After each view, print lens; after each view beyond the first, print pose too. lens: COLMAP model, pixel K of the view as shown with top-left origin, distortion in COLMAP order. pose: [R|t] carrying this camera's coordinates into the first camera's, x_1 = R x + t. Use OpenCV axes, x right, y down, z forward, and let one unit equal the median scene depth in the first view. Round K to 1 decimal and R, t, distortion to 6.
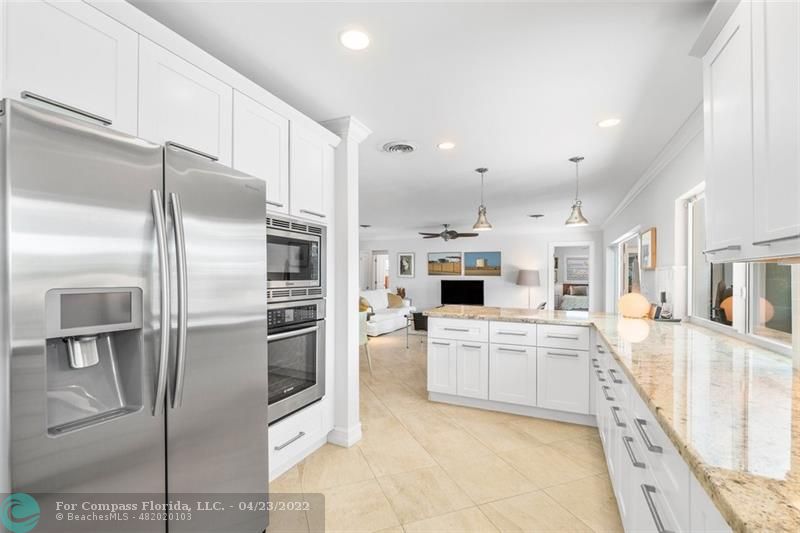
lens RADIAL K [[357.2, 0, 398.9], [0, 357.2, 272.8], [0, 0, 1]] dist [0.001108, 0.000099]
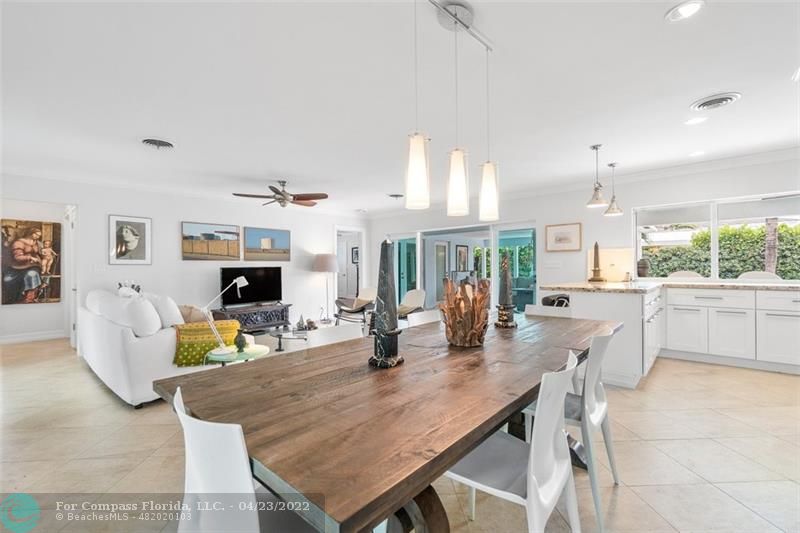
lens RADIAL K [[357.2, 0, 398.5], [0, 357.2, 266.2], [0, 0, 1]] dist [0.001108, 0.000099]
pose [[0.306455, -0.006124, 0.951865, -0.374270], [0.006034, 0.999972, 0.004490, 0.016637], [-0.951866, 0.004368, 0.306484, 0.508241]]
